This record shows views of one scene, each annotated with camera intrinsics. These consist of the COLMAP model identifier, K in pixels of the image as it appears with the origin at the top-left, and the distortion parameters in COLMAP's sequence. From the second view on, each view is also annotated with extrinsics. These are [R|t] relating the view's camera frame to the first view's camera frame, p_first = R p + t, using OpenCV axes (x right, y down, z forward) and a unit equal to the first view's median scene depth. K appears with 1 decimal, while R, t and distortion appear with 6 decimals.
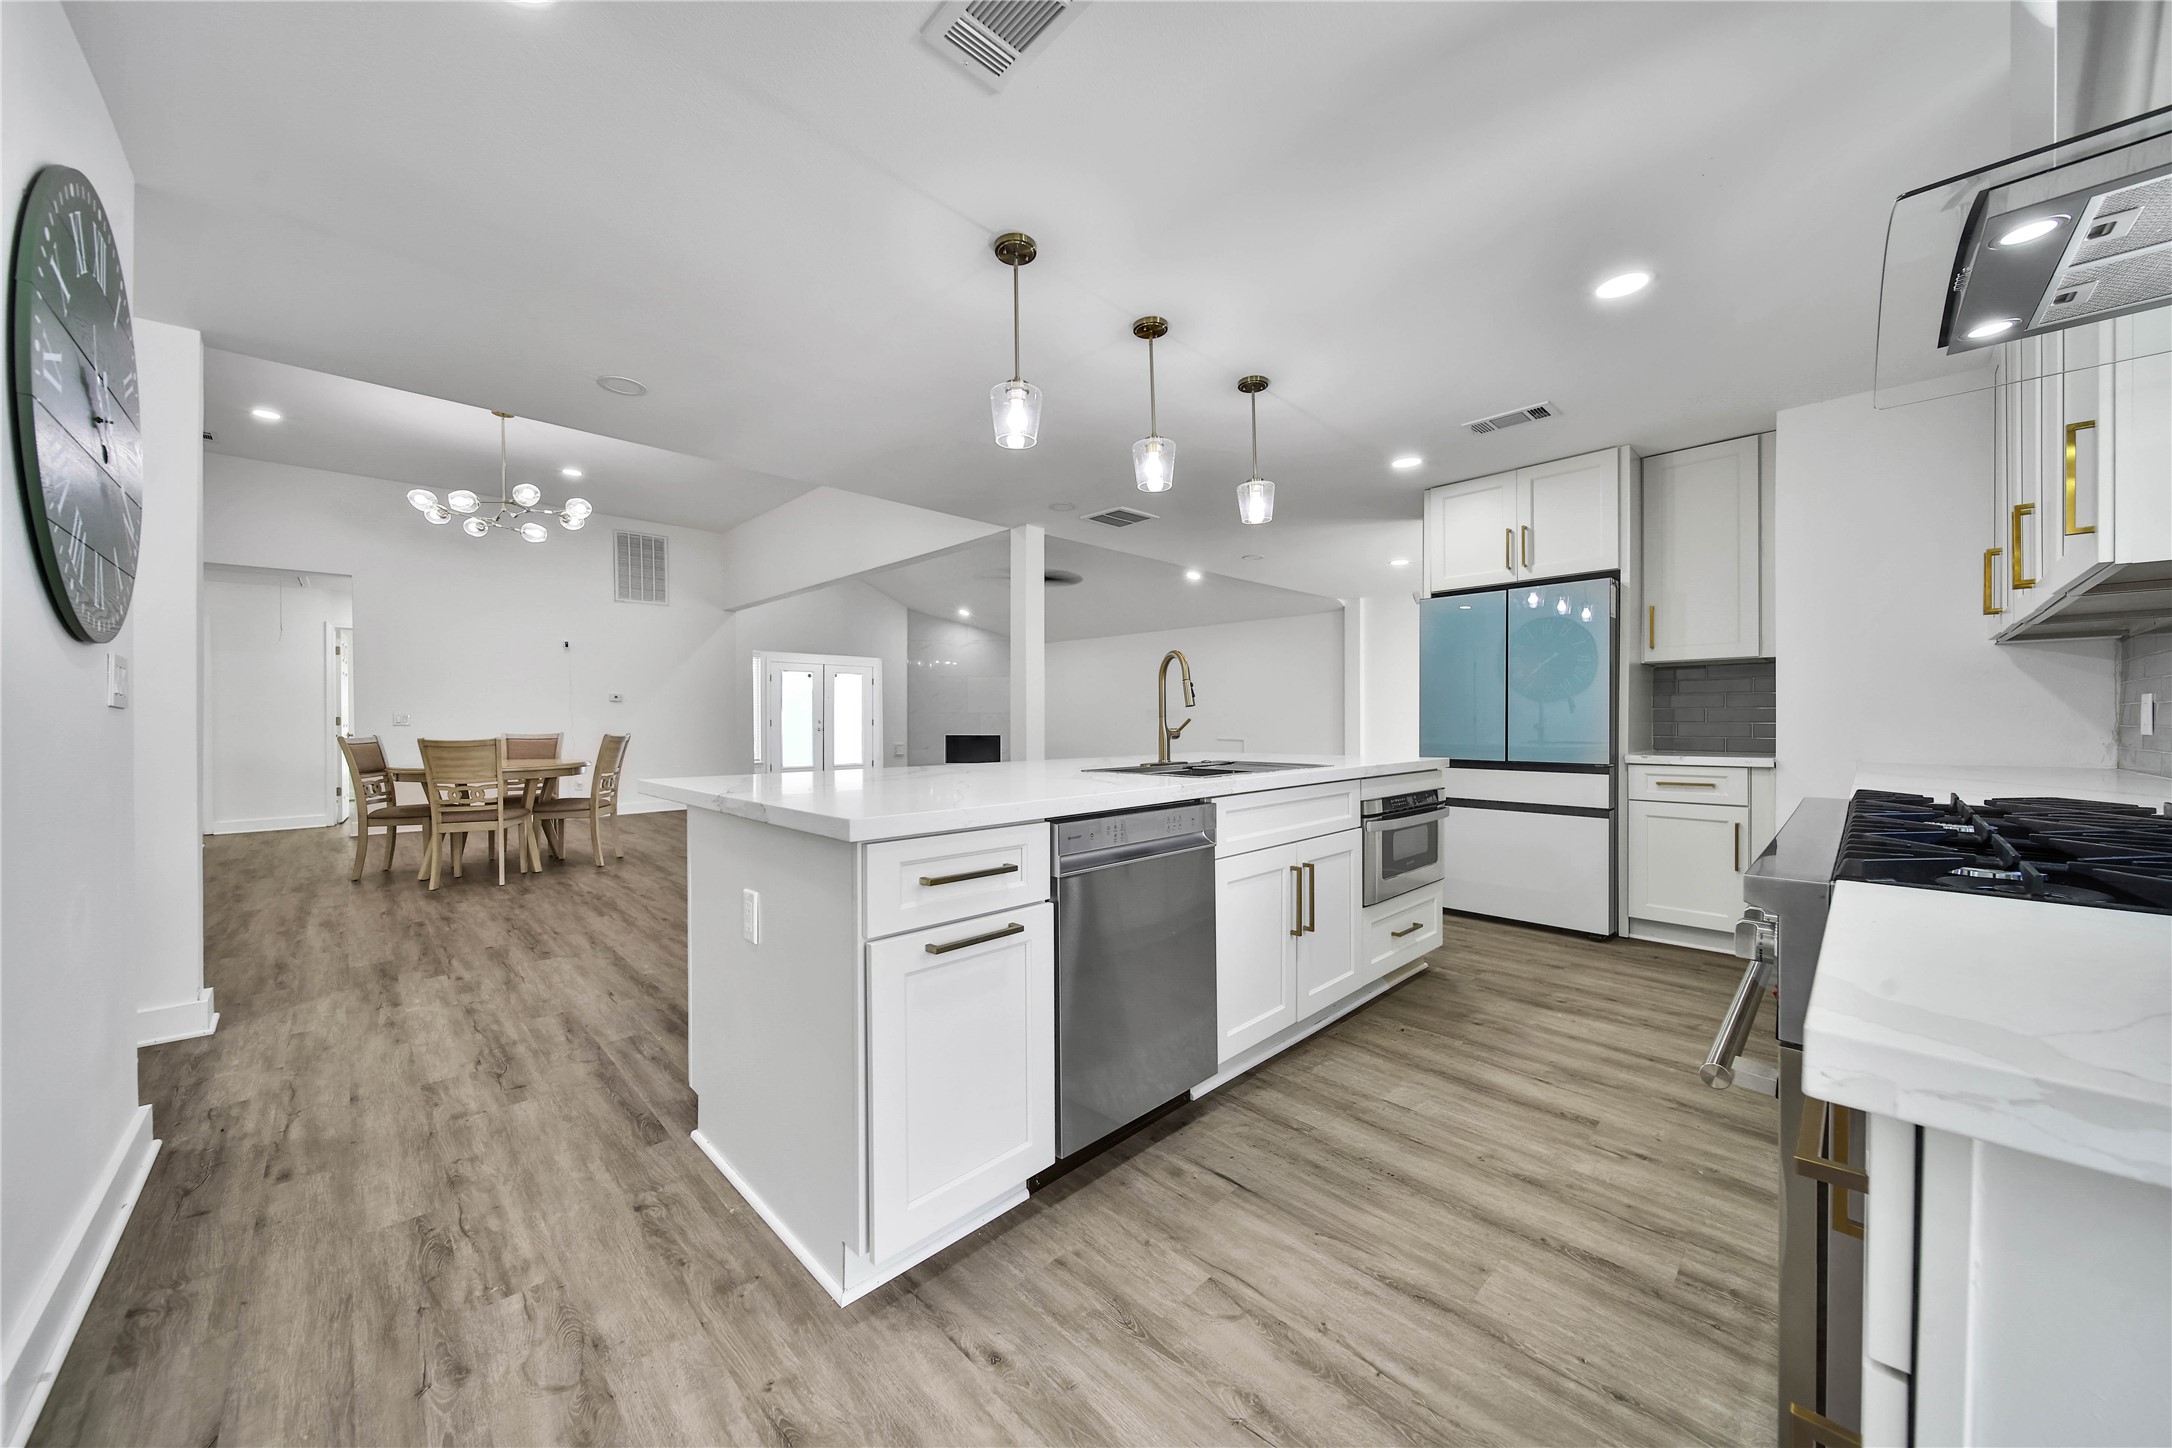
lens RADIAL K [[760.3, 0, 1076.2], [0, 760.3, 724.7], [0, 0, 1]] dist [-0.001157, -0.001106]
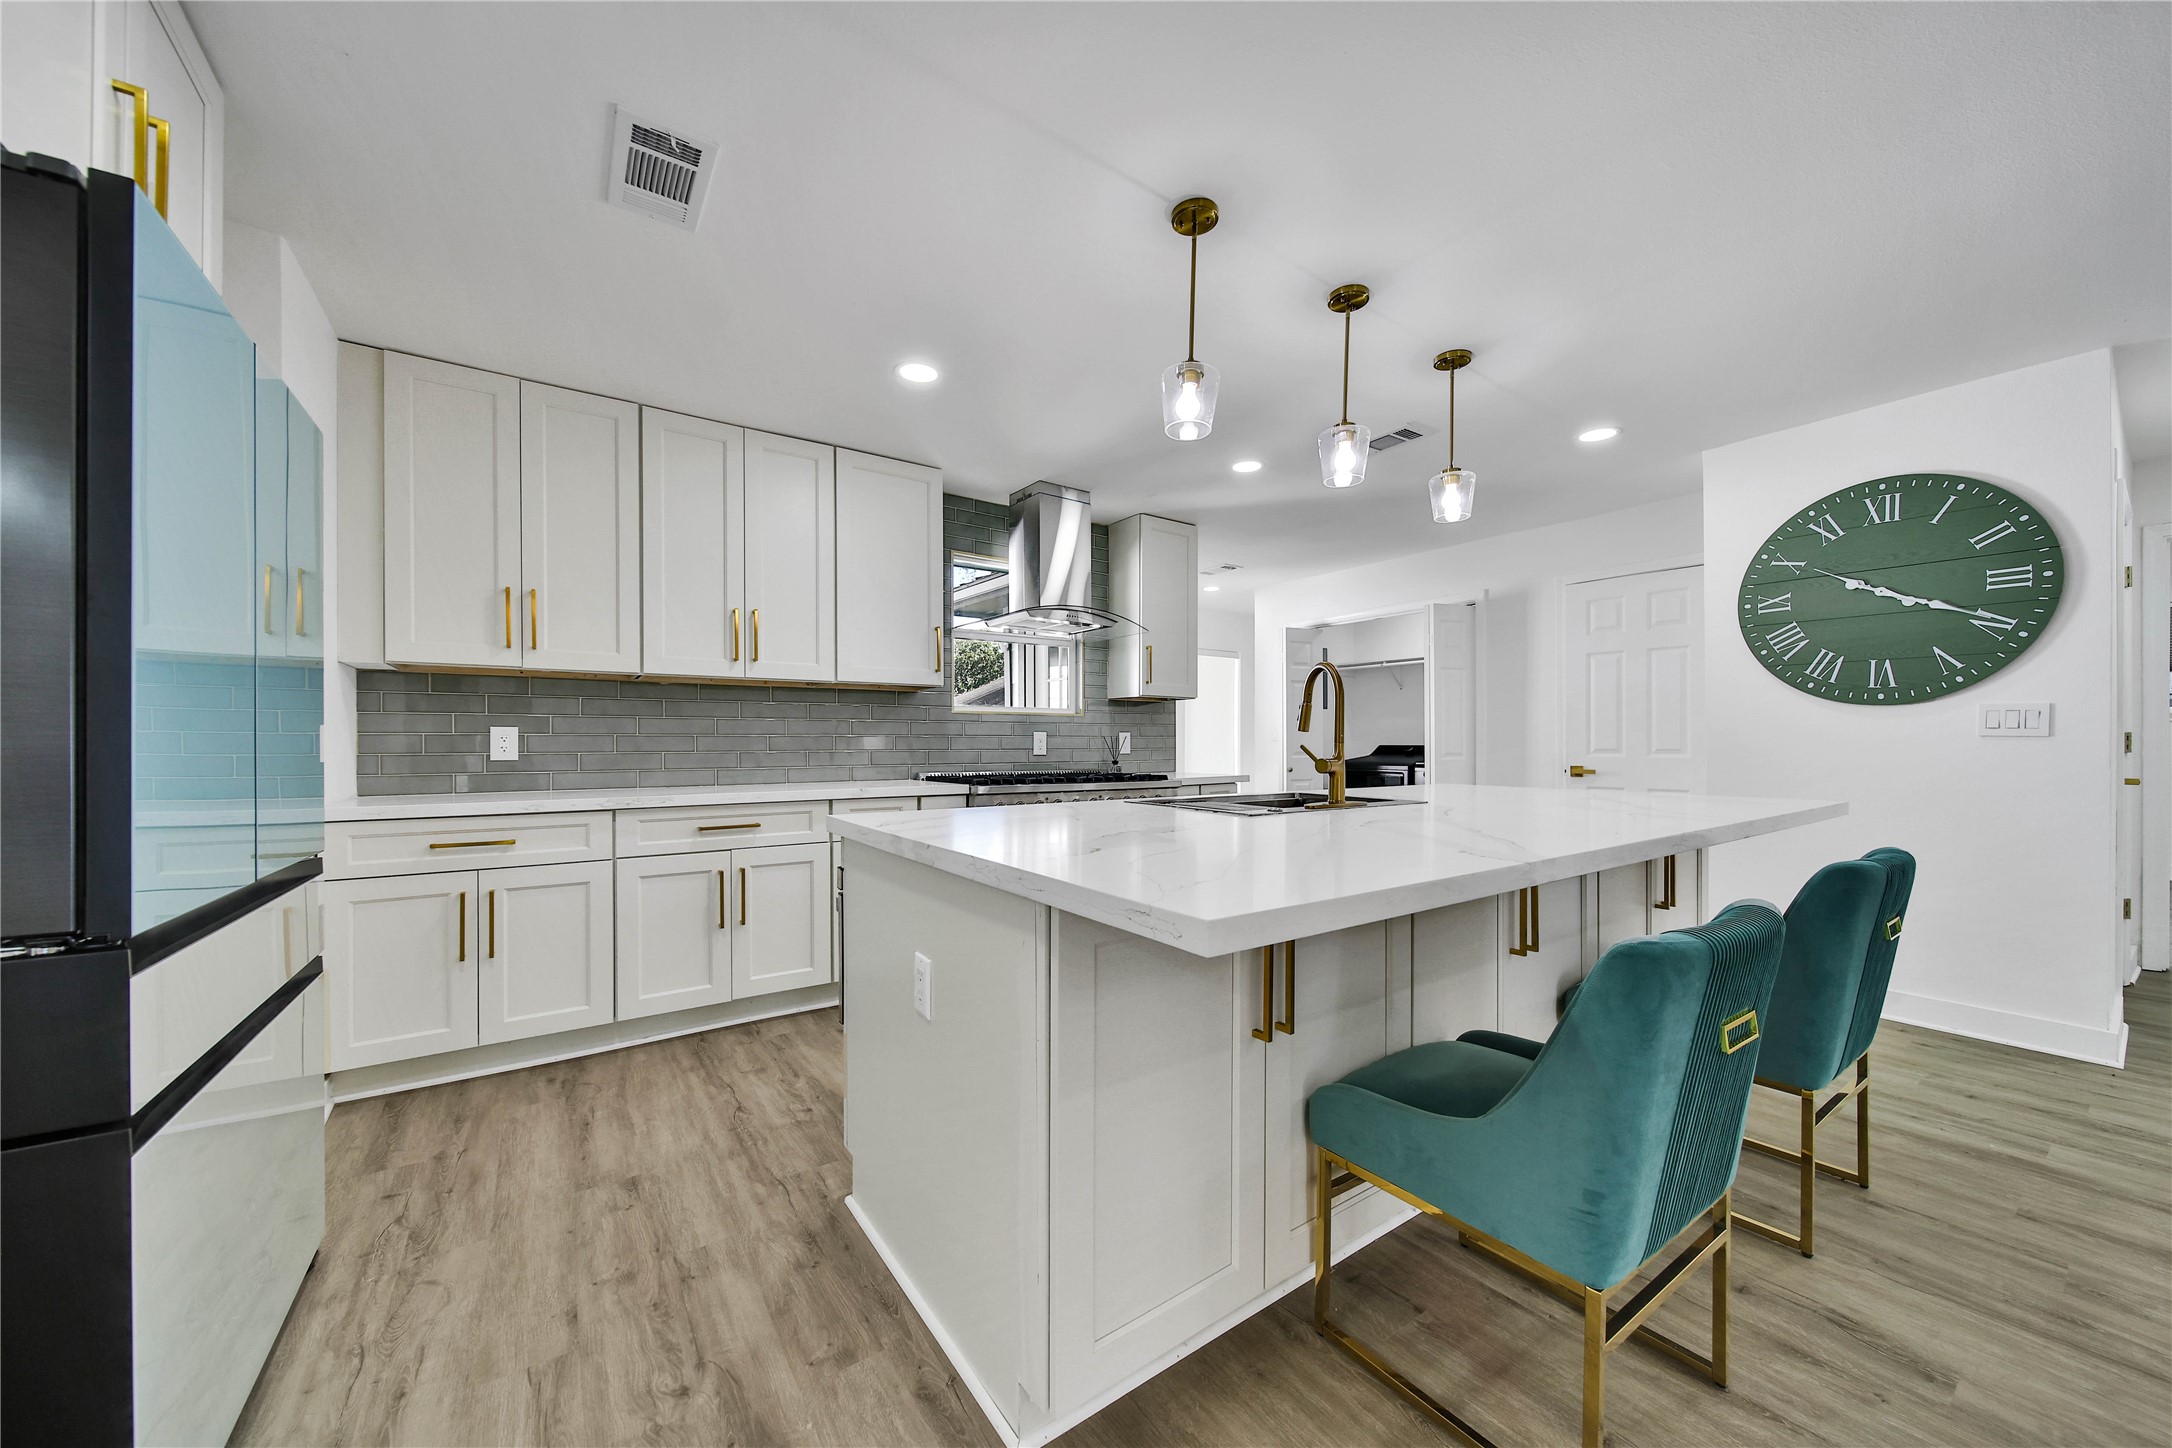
lens RADIAL K [[764.4, 0, 1084.3], [0, 764.4, 736.8], [0, 0, 1]] dist [-0.001510, -0.000081]
pose [[-0.987298, 0.005655, 0.158777, 0.270692], [0.004735, 0.999970, -0.006173, -0.014367], [-0.158807, -0.005343, -0.987295, 2.017022]]
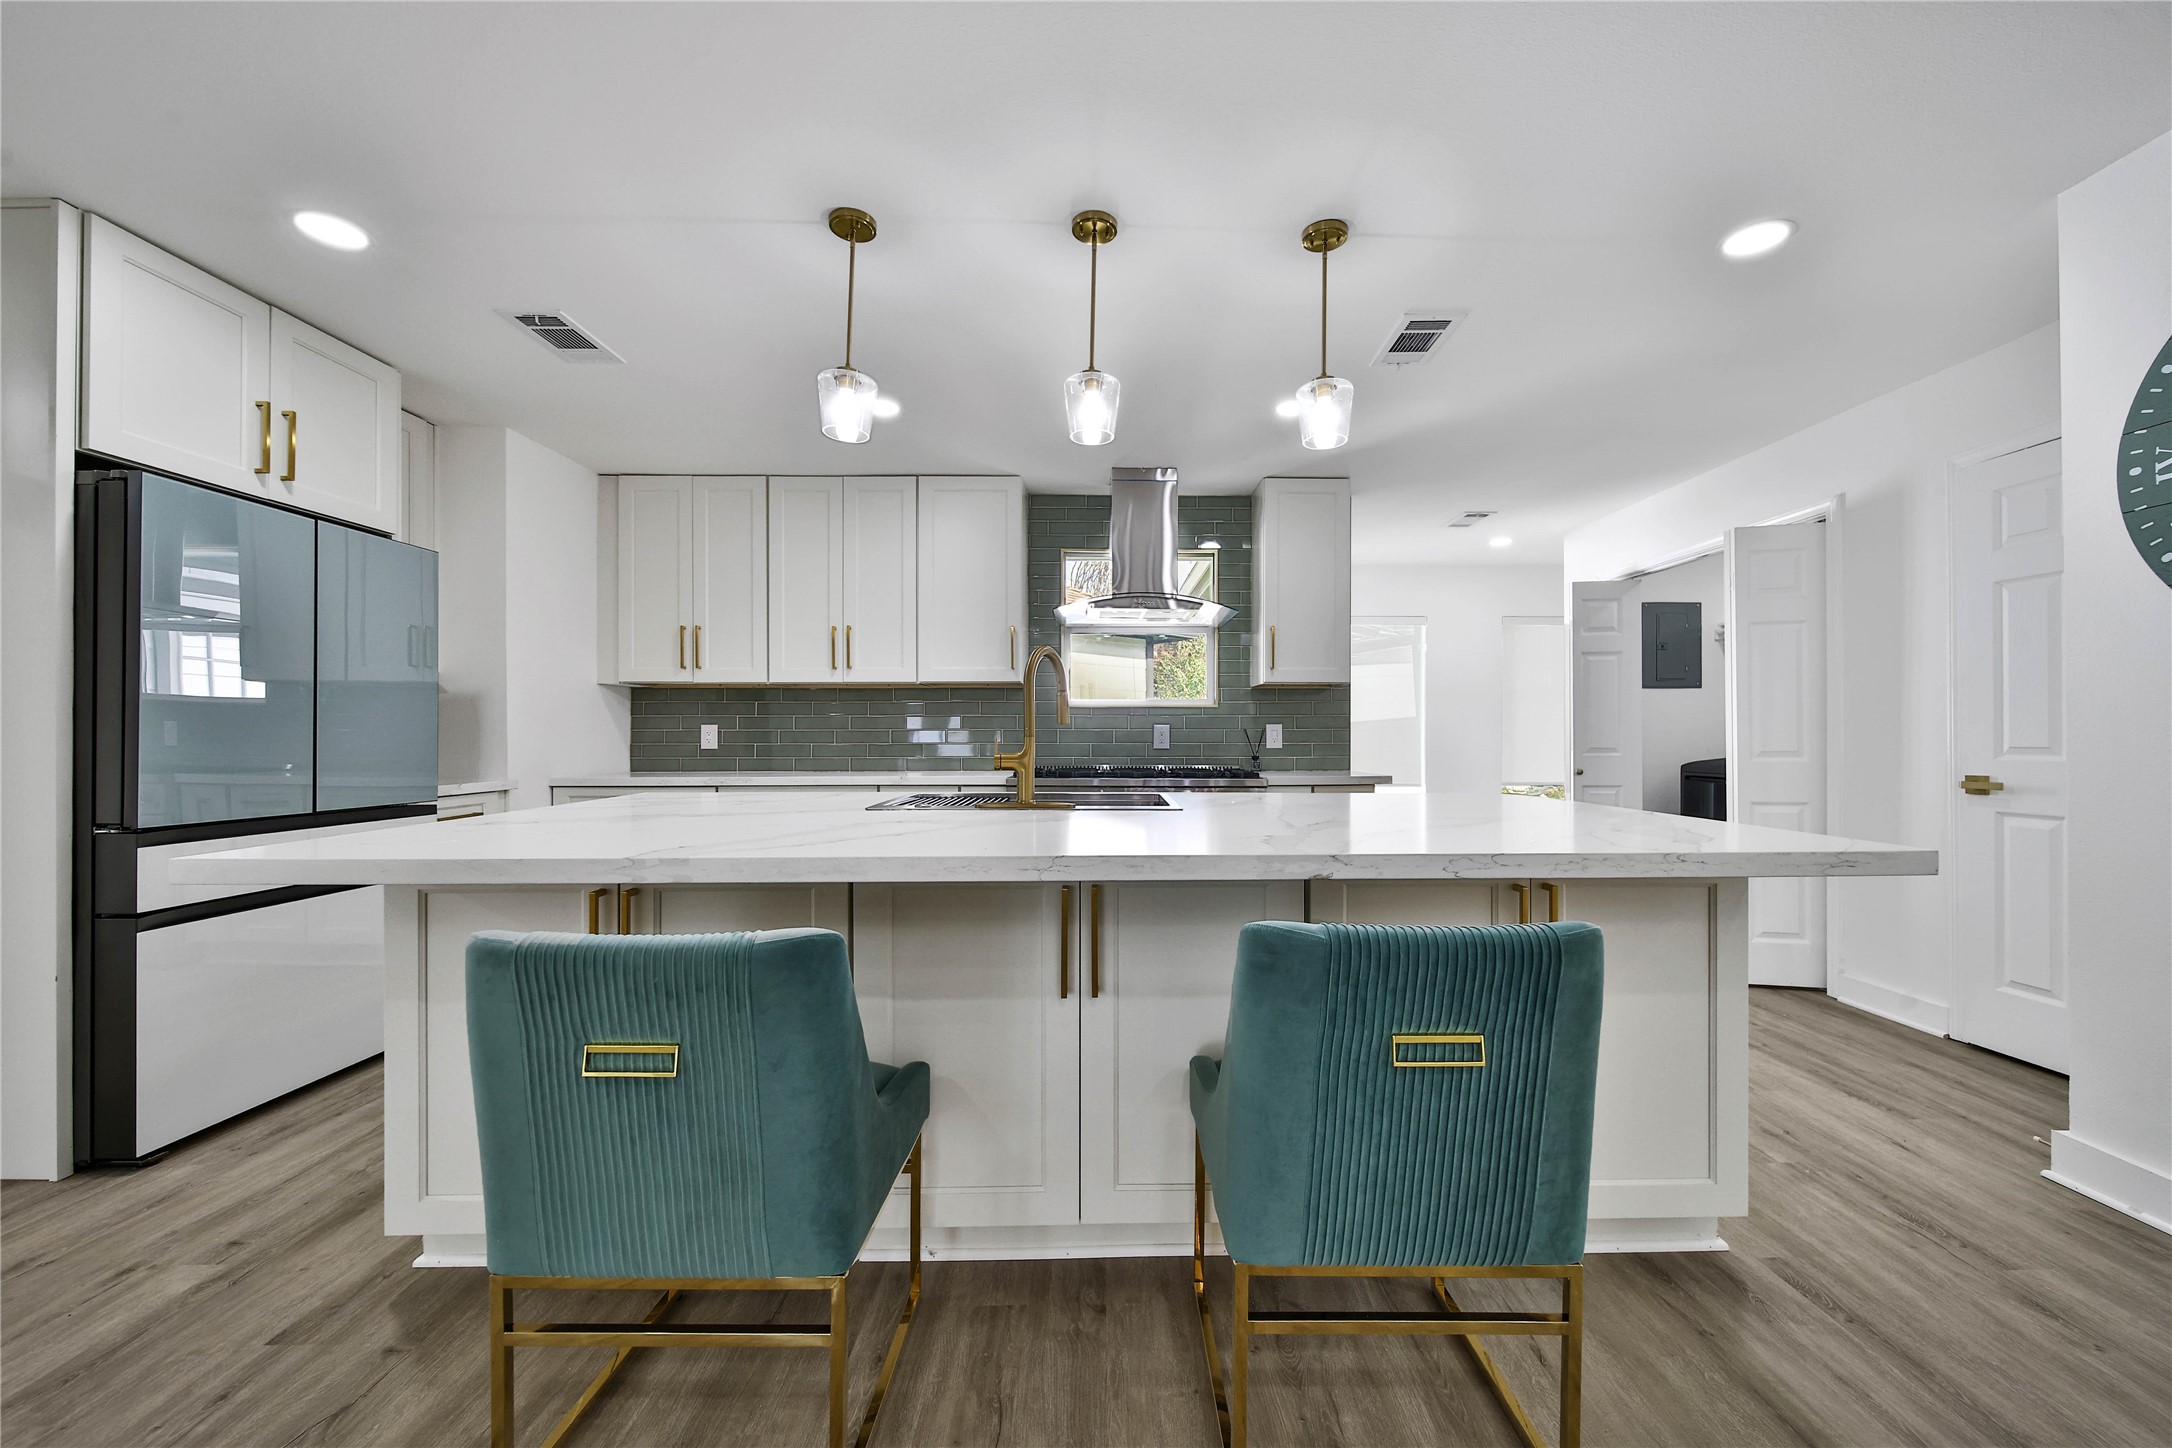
lens RADIAL K [[802.5, 0, 1122.1], [0, 802.5, 743.6], [0, 0, 1]] dist [0.001724, -0.000029]
pose [[-0.735712, -0.002926, 0.677288, -0.490170], [0.005421, 0.999933, 0.010208, -0.013321], [-0.677273, 0.011182, -0.735647, 1.661616]]
